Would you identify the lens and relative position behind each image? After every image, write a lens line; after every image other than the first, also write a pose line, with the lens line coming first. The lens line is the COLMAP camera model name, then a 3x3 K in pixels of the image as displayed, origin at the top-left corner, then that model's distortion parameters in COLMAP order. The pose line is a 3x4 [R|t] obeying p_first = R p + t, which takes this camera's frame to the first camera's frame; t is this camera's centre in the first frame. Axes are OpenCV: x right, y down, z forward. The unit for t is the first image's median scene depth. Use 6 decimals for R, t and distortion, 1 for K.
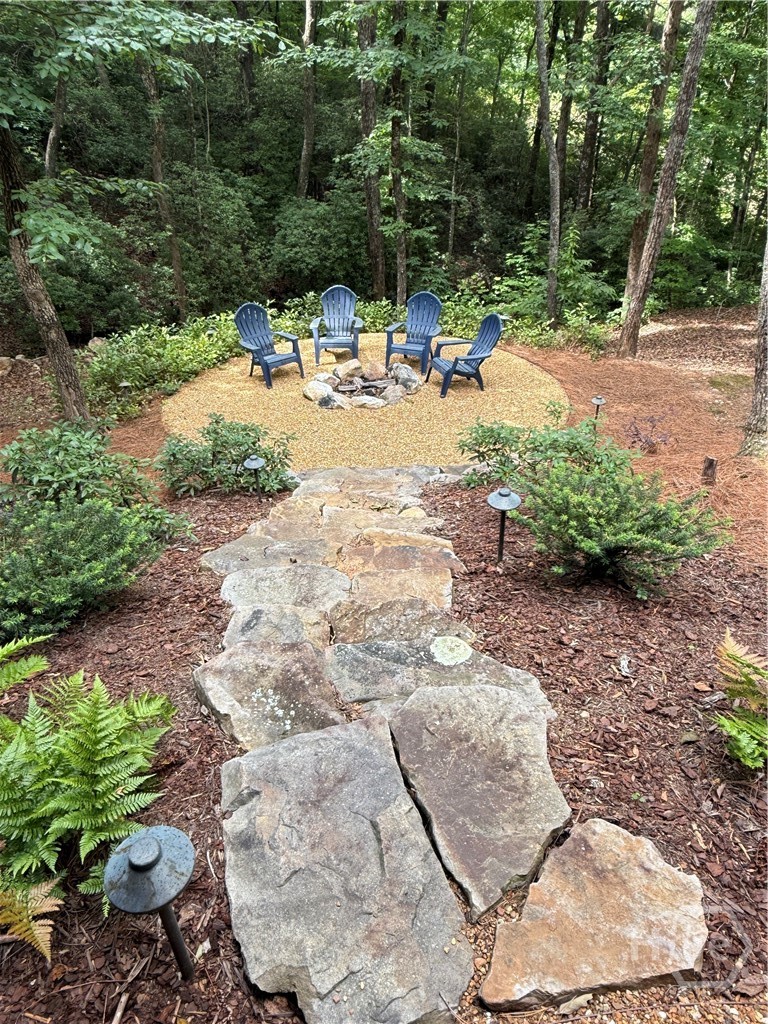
lens RADIAL K [[686.5, 0, 387.5], [0, 686.5, 511.4], [0, 0, 1]] dist [-0.012520, 0.007773]
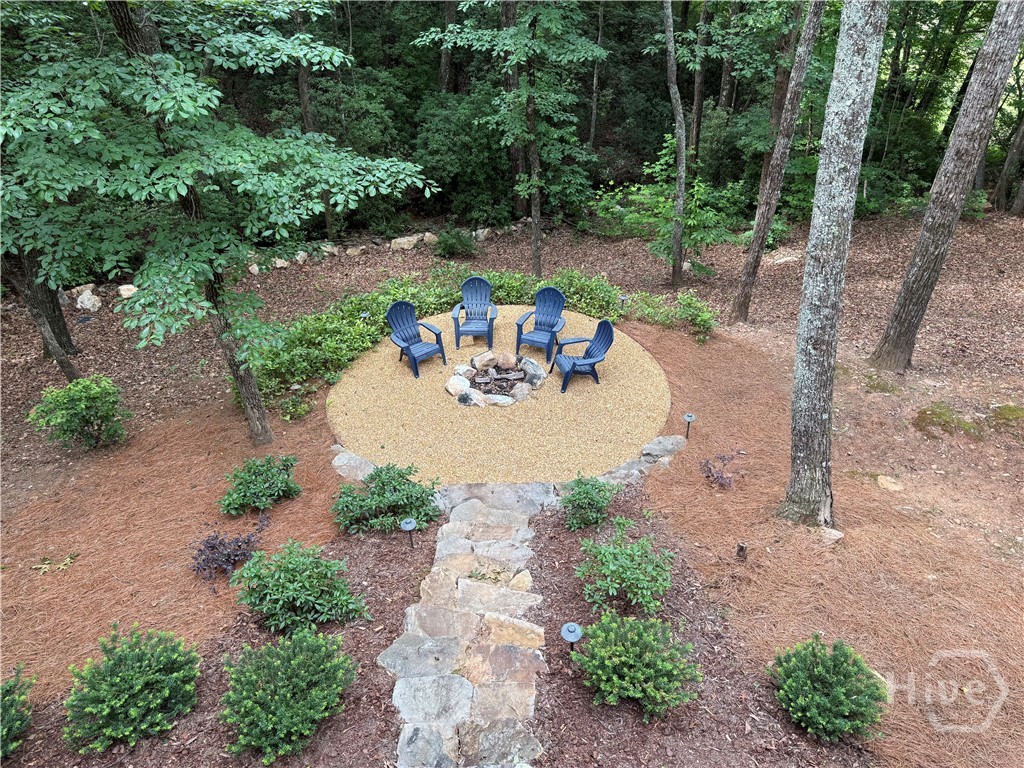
lens RADIAL K [[717.7, 0, 510.9], [0, 717.7, 385.2], [0, 0, 1]] dist [0.054574, -0.008264]
pose [[0.999475, 0.006762, -0.031685, 0.028147], [-0.004991, 0.998439, 0.055621, -0.235701], [0.032012, -0.055434, 0.997949, -0.218230]]
